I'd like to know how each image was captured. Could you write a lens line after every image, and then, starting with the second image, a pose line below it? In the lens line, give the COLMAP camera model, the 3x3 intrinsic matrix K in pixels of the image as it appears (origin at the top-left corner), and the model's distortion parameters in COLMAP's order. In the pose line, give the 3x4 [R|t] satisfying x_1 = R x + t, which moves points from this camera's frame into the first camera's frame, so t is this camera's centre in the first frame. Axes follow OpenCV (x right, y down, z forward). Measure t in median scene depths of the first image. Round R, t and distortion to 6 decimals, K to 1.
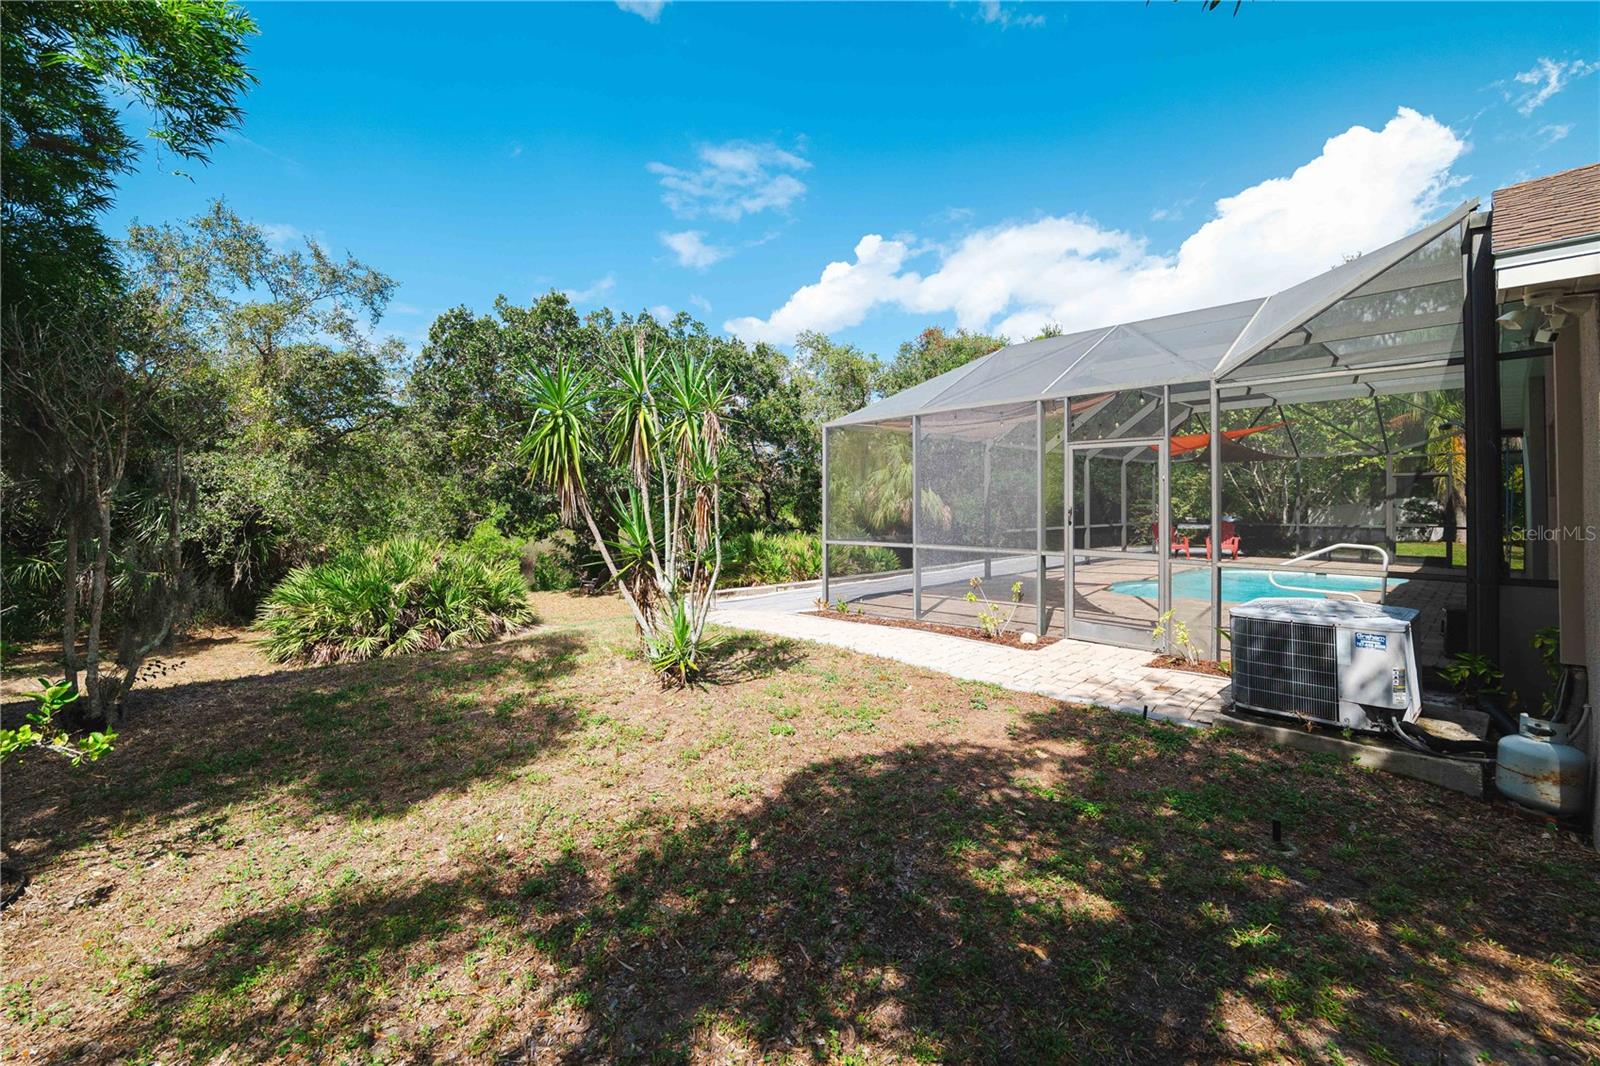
lens RADIAL K [[637.2, 0, 800.2], [0, 637.2, 480.5], [0, 0, 1]] dist [-0.002092, -0.000081]
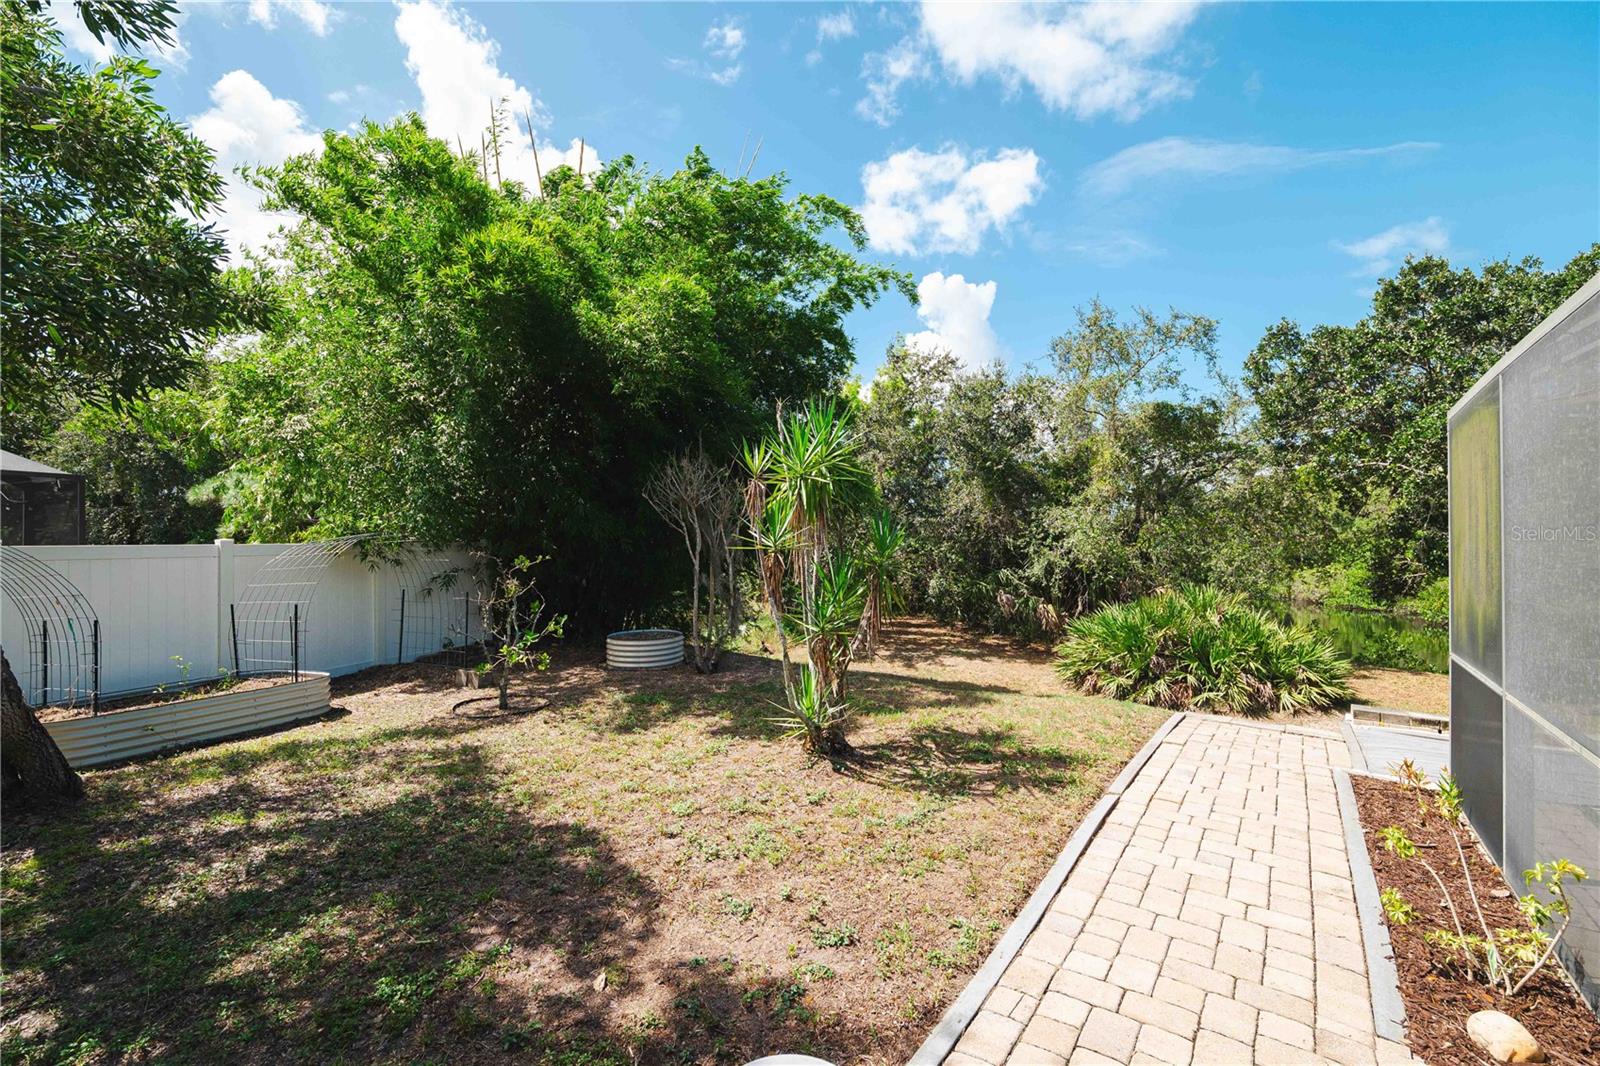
lens RADIAL K [[643.8, 0, 800.0], [0, 643.8, 533.0], [0, 0, 1]] dist [-0.002032, -0.000099]
pose [[0.219633, -0.007910, -0.975550, 1.082338], [0.027252, 0.999627, -0.001970, -0.032583], [0.975202, -0.026153, 0.219767, 1.057674]]
